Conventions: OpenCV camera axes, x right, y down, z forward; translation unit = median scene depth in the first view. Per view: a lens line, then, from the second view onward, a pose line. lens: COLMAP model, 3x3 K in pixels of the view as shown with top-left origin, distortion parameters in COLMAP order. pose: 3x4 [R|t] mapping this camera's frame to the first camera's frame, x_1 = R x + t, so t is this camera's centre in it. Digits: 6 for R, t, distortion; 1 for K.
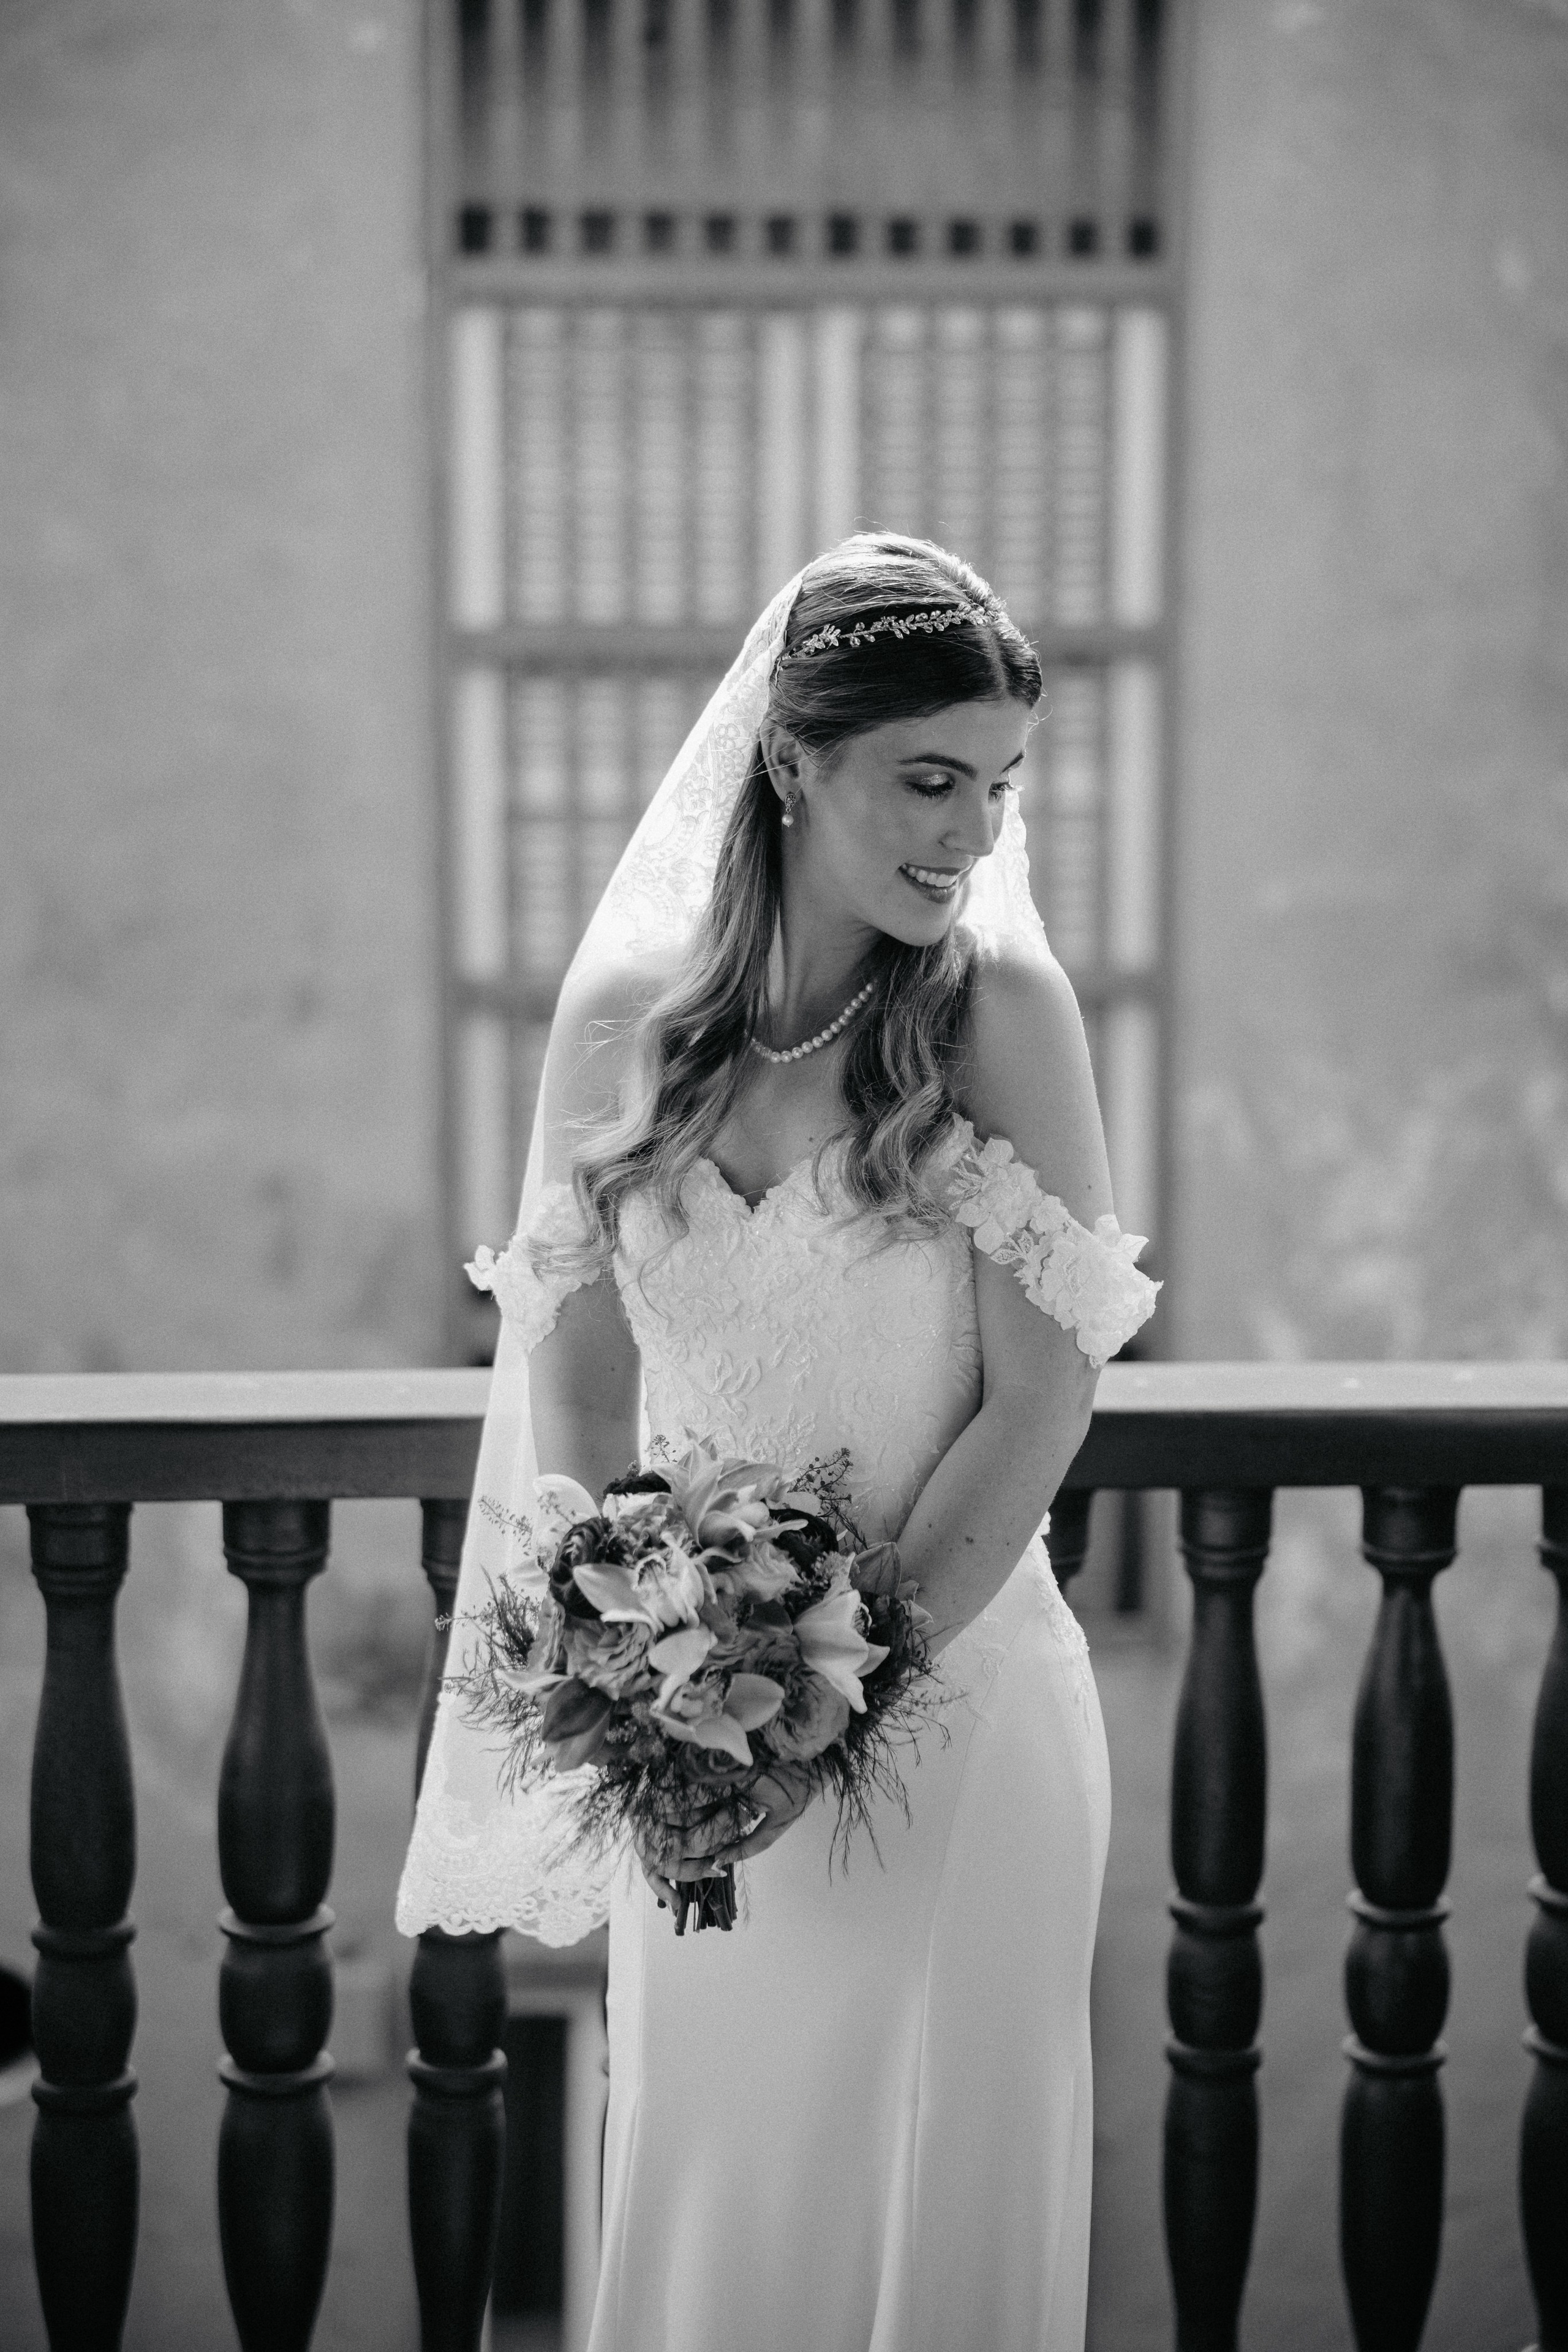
lens RADIAL K [[4283.0, 0, 784.0], [0, 4283.0, 1176.0], [0, 0, 1]] dist [0.223838, -0.042933]
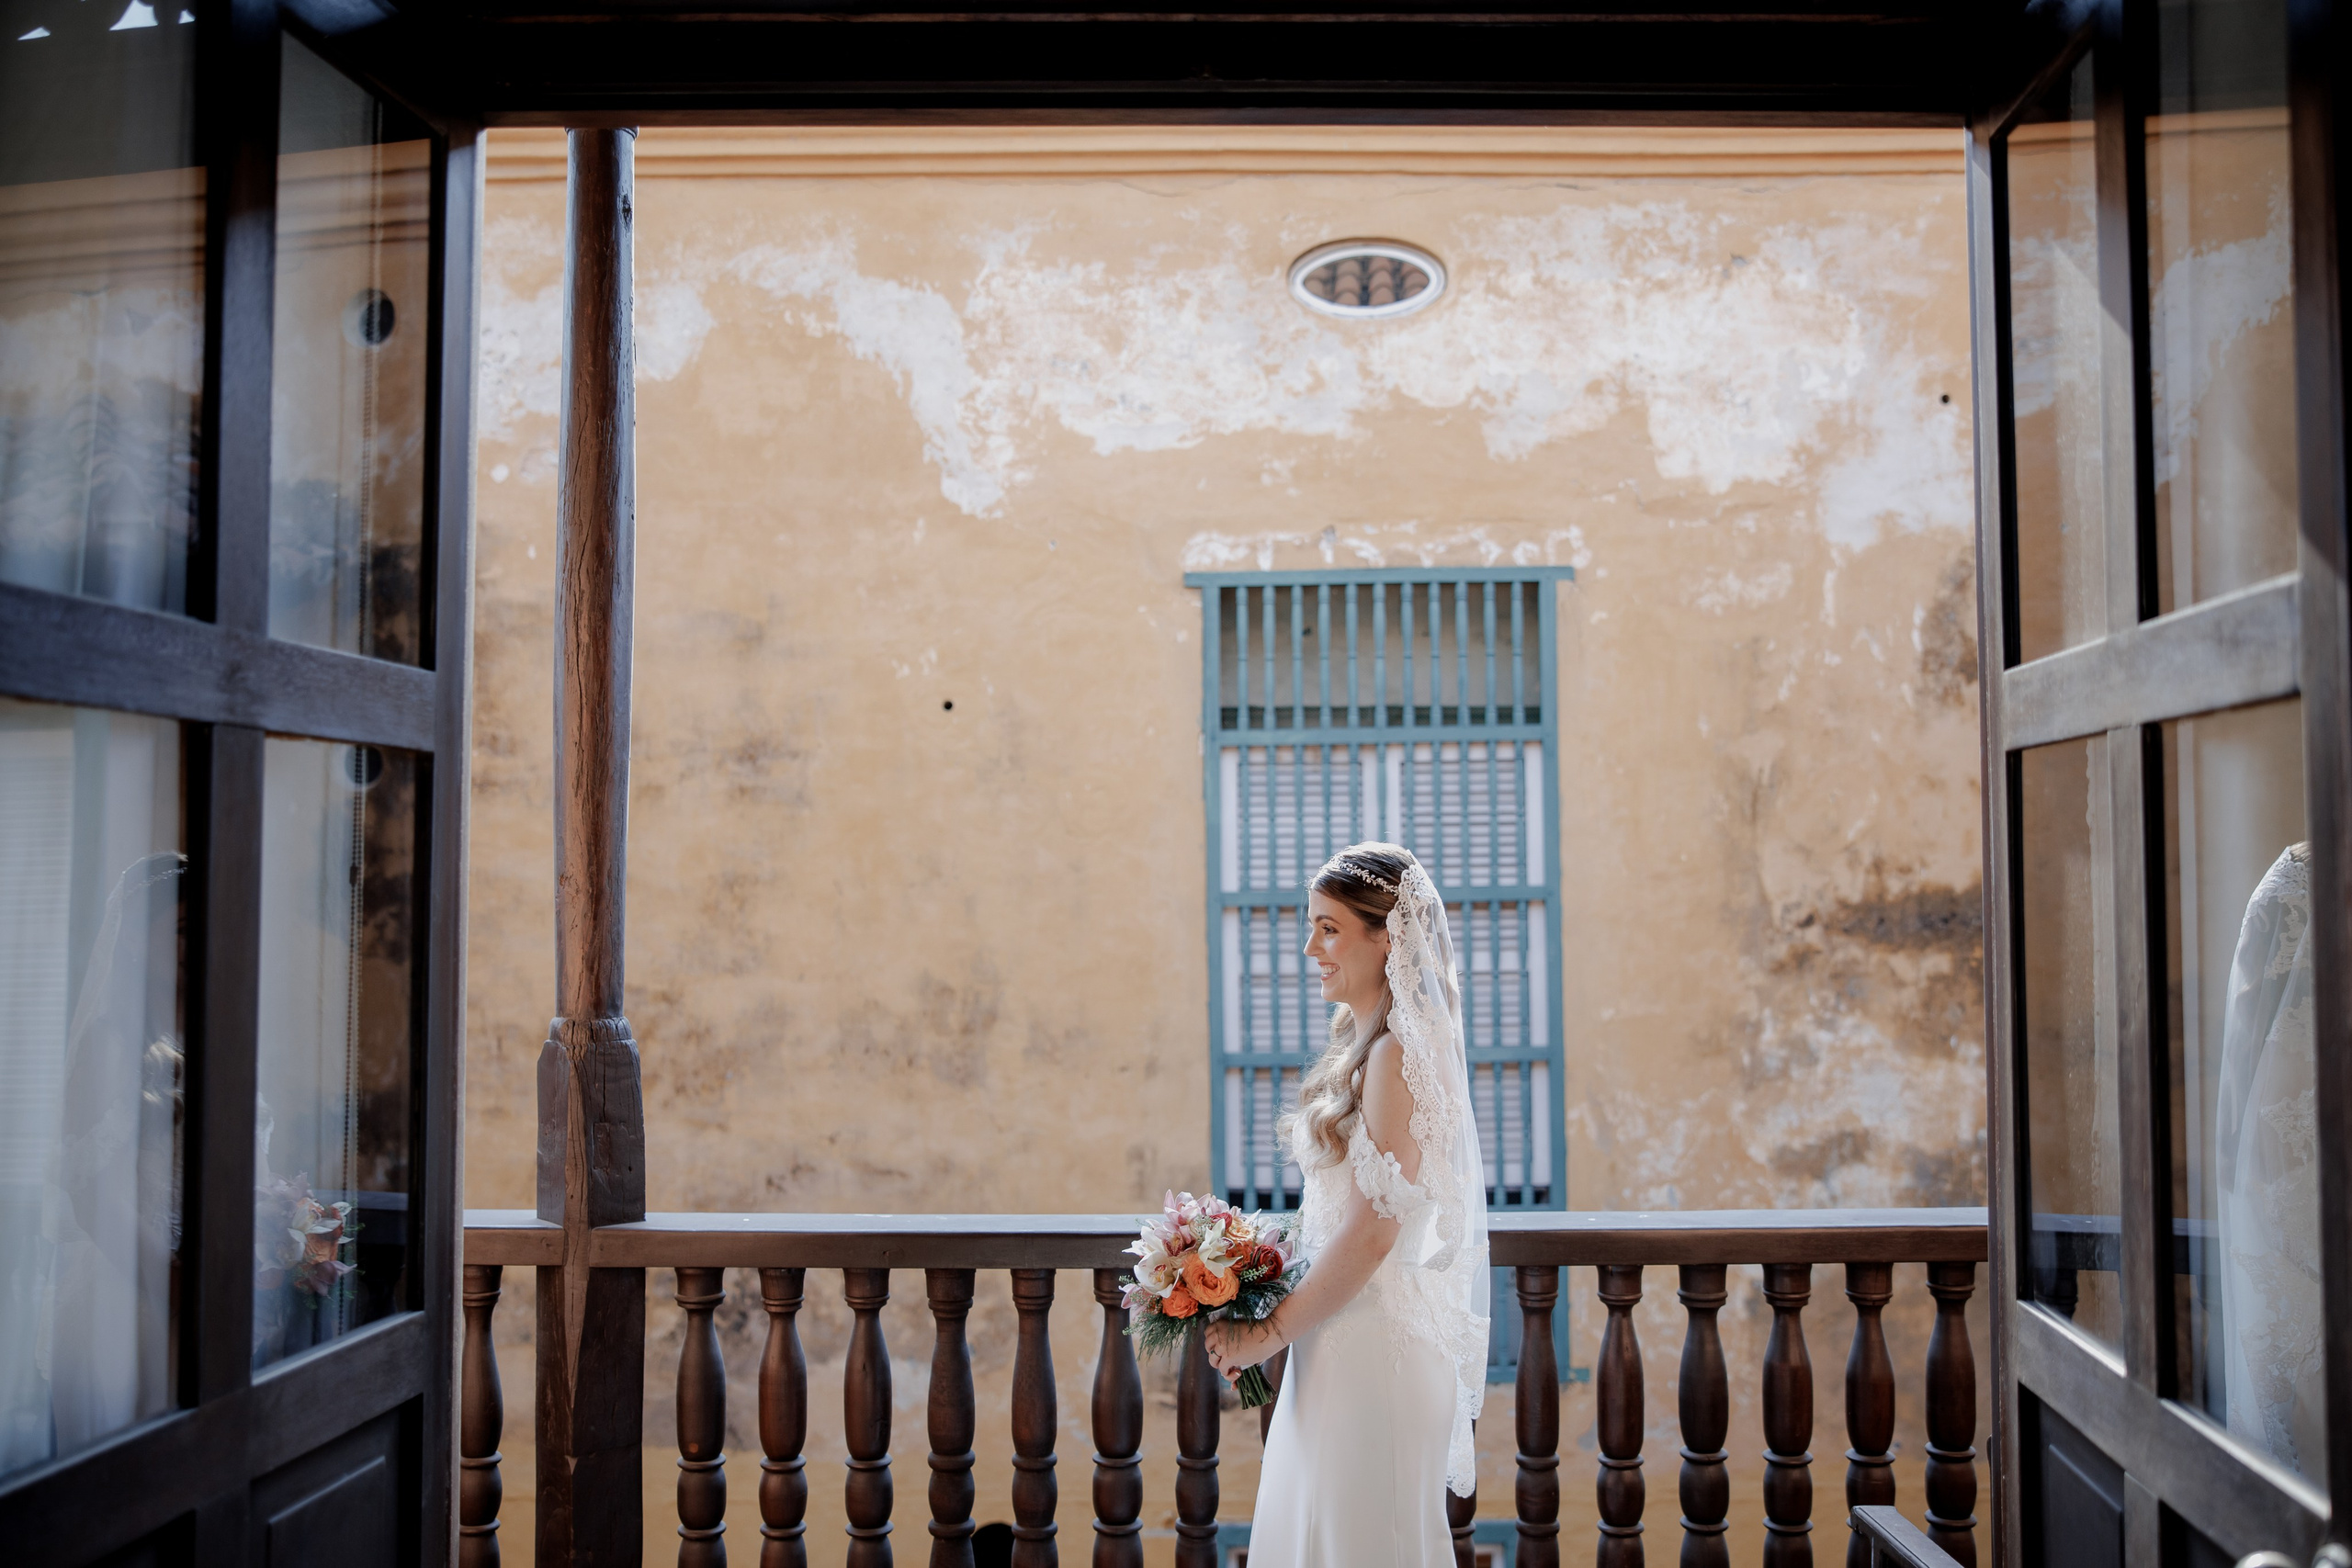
lens RADIAL K [[2135.1, 0, 1176.0], [0, 2135.1, 784.0], [0, 0, 1]] dist [-0.090055, 0.138842]
pose [[0.994123, -0.018577, -0.106654, 0.017862], [-0.000716, 0.984018, -0.178068, 0.010407], [0.108257, 0.177098, 0.978221, -0.068649]]
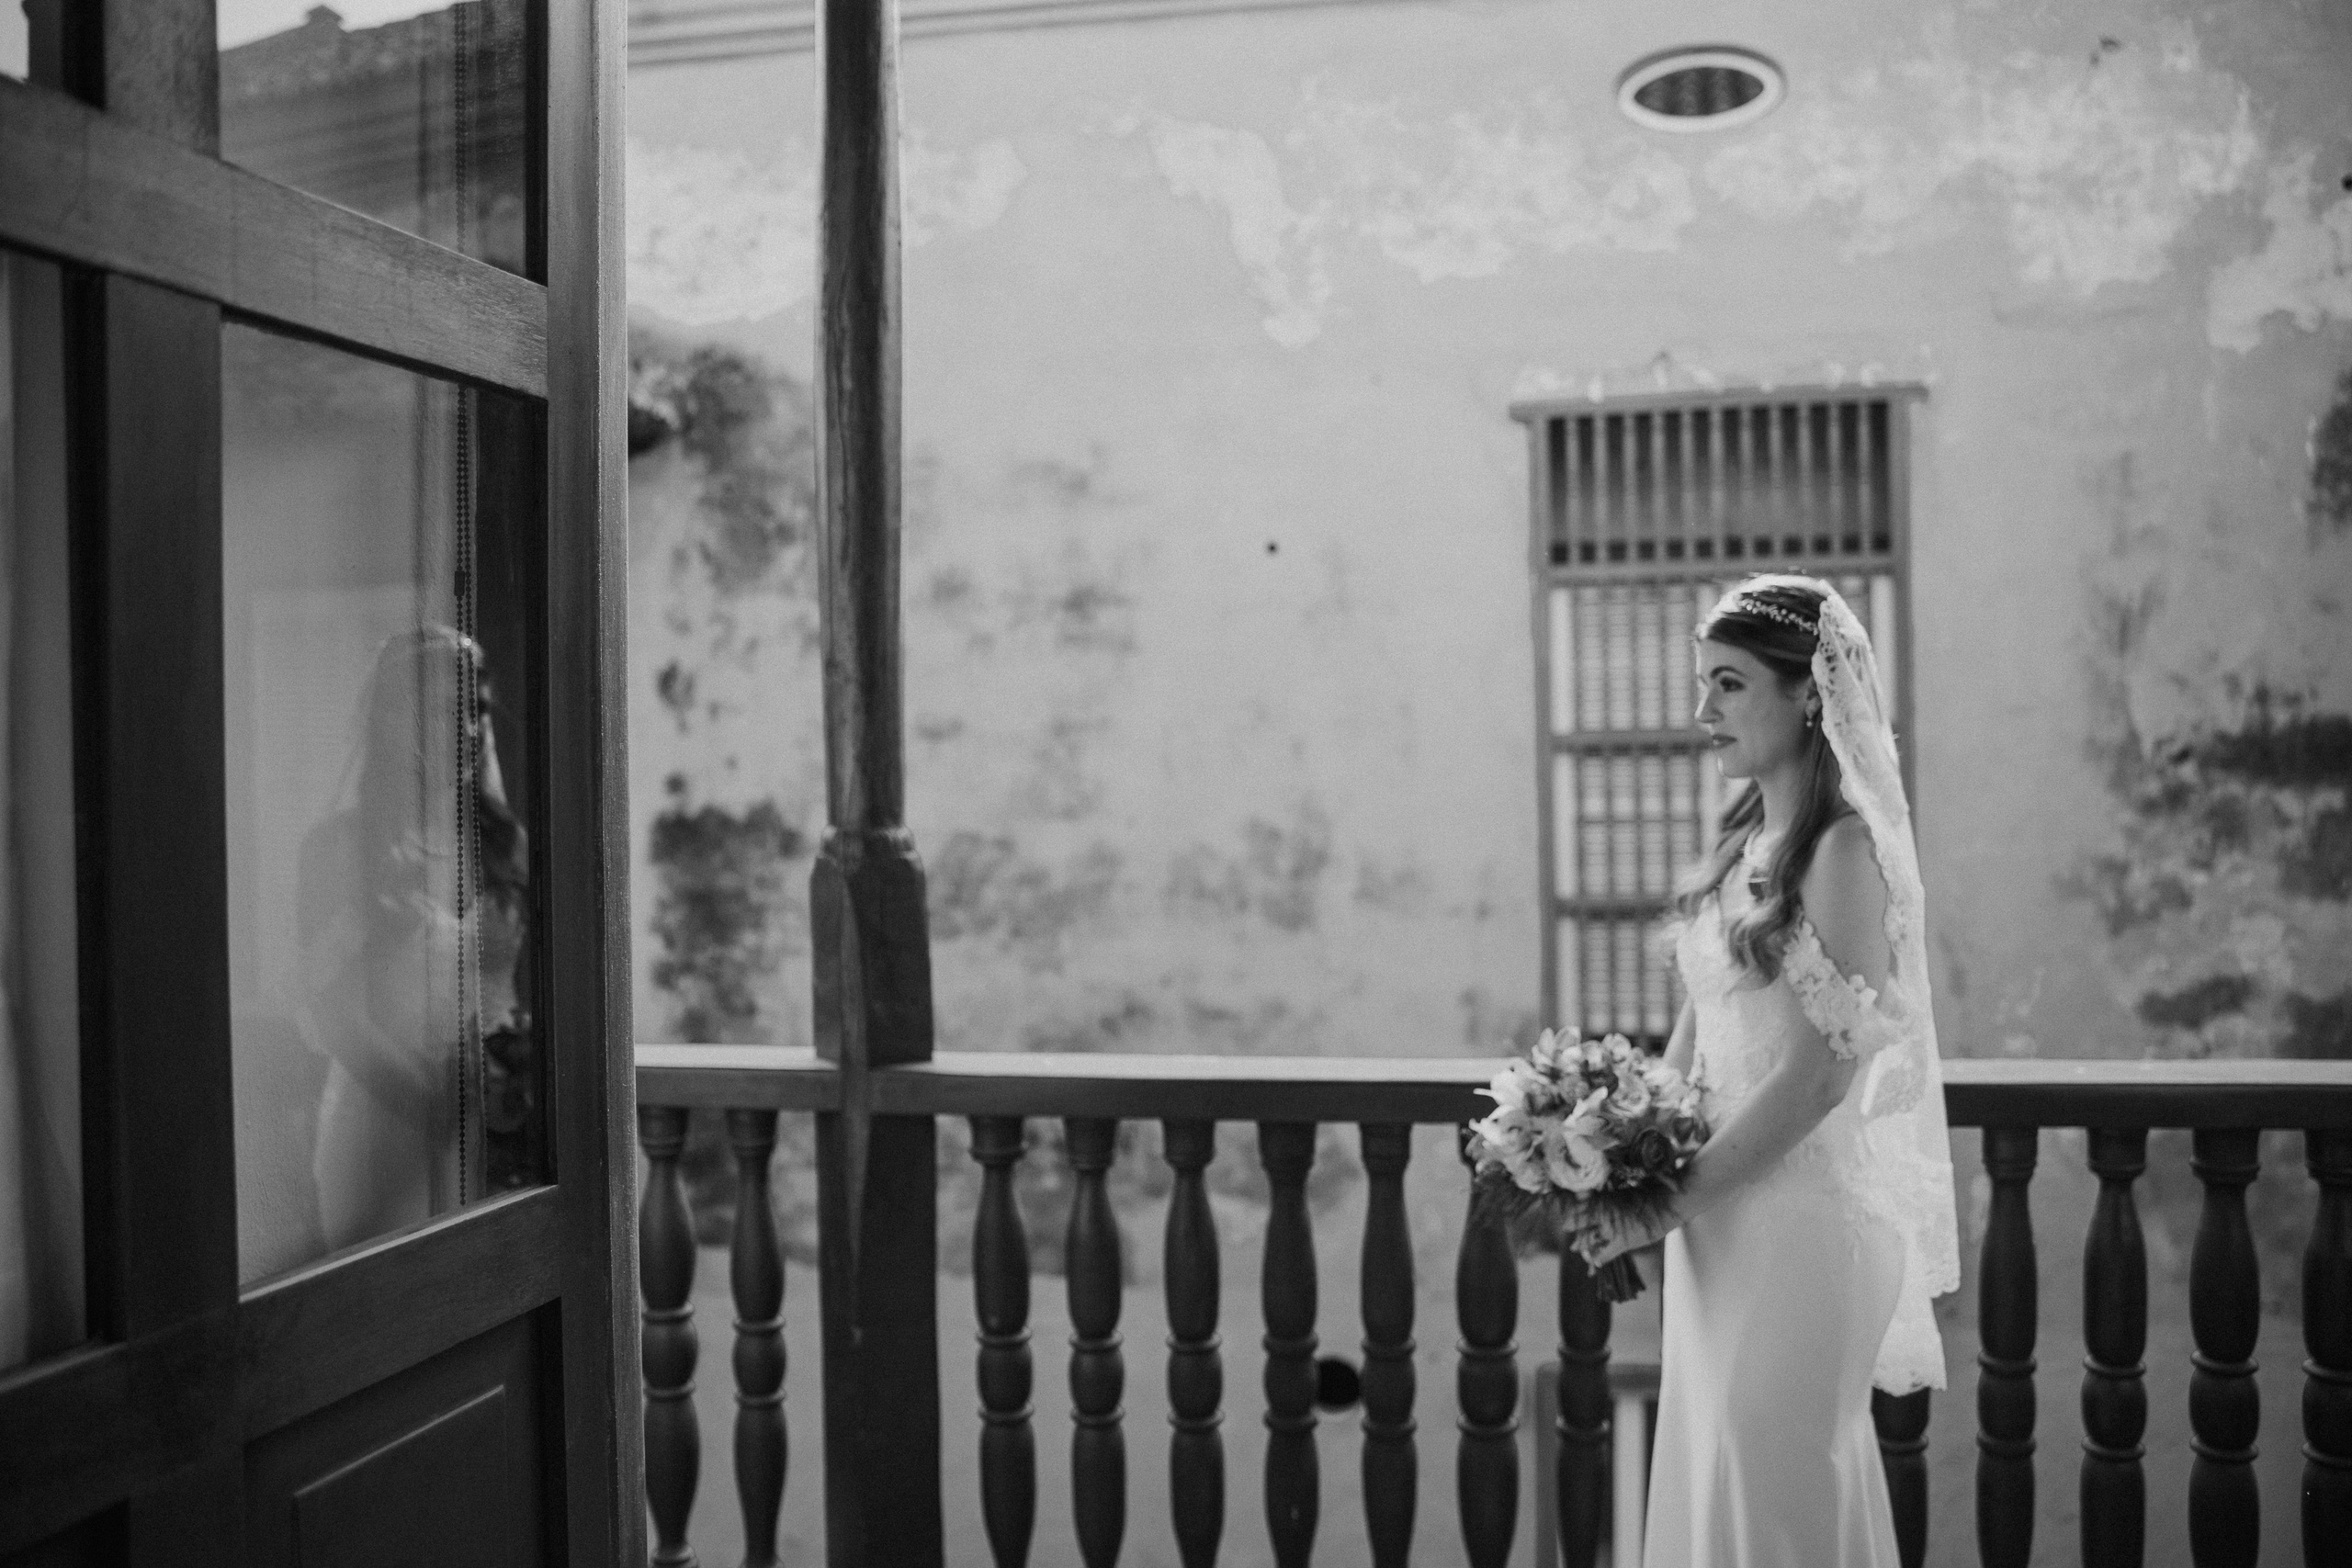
lens RADIAL K [[1872.6, 0, 1164.8], [0, 1872.6, 799.1], [0, 0, 1]] dist [-0.111562, 0.089799]
pose [[0.962922, -0.020834, -0.268975, -0.013798], [-0.010657, 0.993298, -0.115089, 0.013044], [0.269570, 0.113688, 0.956246, 0.071295]]
